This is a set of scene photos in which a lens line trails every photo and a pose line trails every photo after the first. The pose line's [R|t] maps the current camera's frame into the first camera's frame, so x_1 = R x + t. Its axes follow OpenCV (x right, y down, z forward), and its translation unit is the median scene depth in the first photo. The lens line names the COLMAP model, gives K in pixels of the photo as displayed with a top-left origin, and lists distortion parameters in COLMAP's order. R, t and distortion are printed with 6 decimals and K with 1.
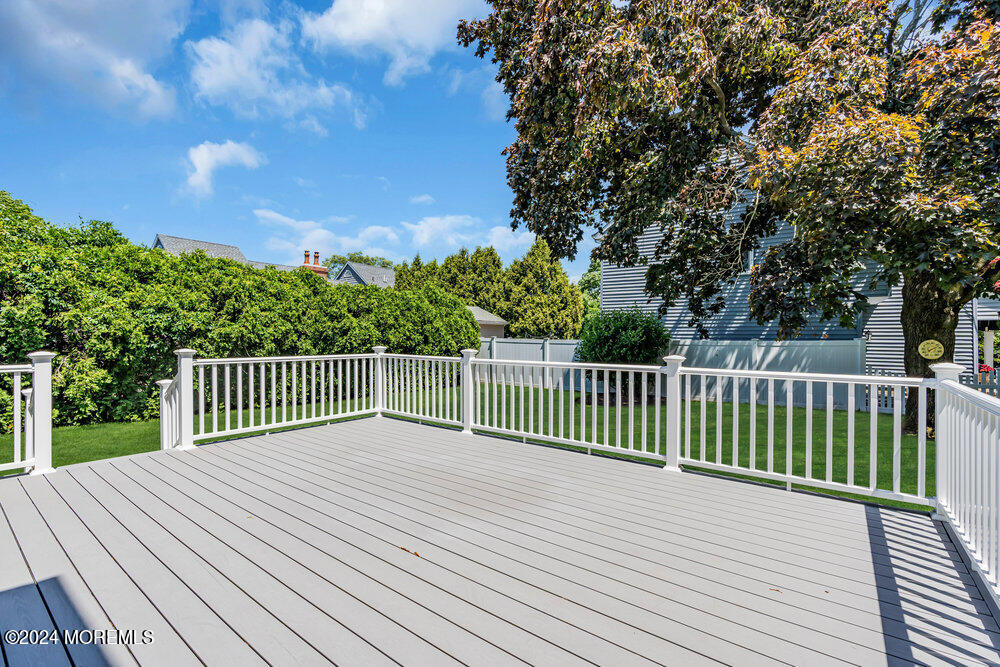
lens RADIAL K [[452.4, 0, 502.1], [0, 452.4, 335.0], [0, 0, 1]] dist [-0.002467, 0.001013]
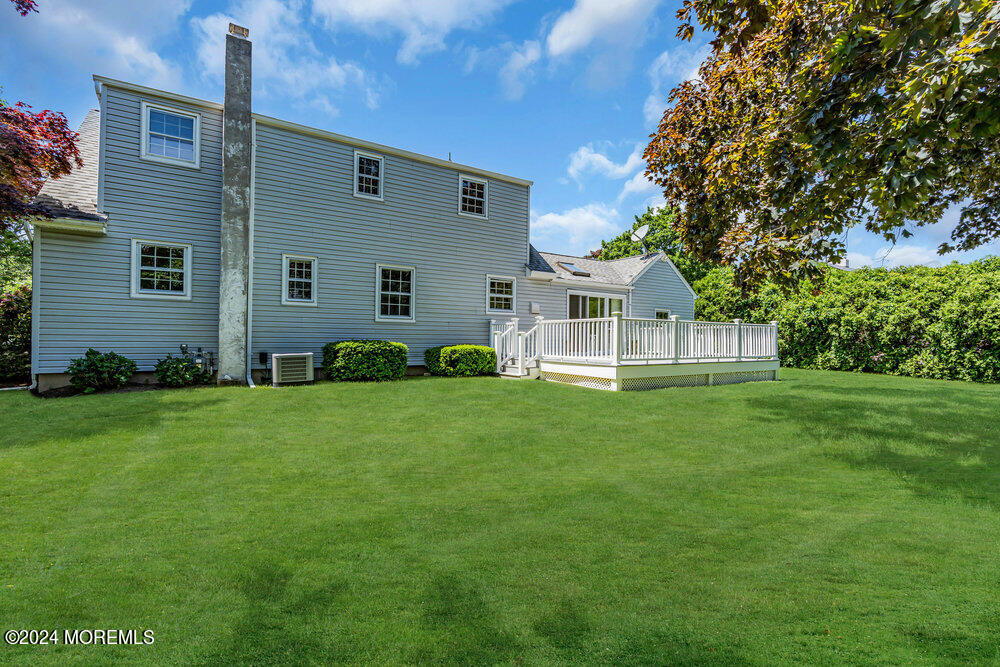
lens RADIAL K [[452.4, 0, 502.1], [0, 452.4, 335.0], [0, 0, 1]] dist [-0.002467, 0.001013]
pose [[-0.329365, -0.018494, -0.944022, 1.377508], [-0.008835, 0.999825, -0.016505, 0.091915], [0.944161, 0.002904, -0.329470, 0.427474]]
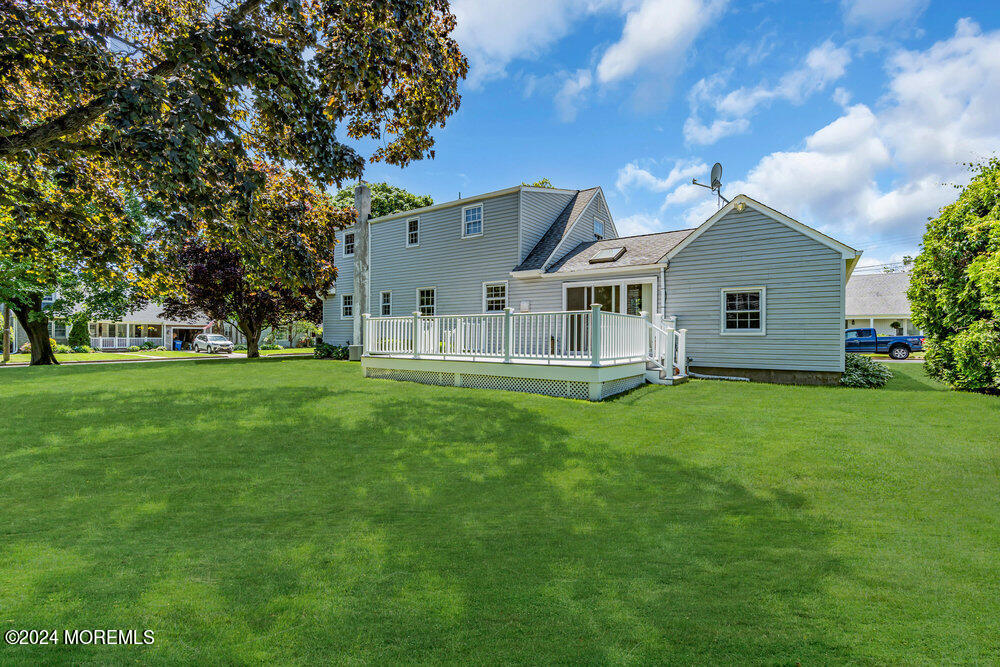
lens RADIAL K [[452.4, 0, 502.1], [0, 452.4, 335.0], [0, 0, 1]] dist [-0.002467, 0.001013]
pose [[-0.999222, -0.013477, -0.037064, 0.001480], [-0.013092, 0.999858, -0.010595, 0.090007], [0.037201, -0.010101, -0.999257, 1.616481]]
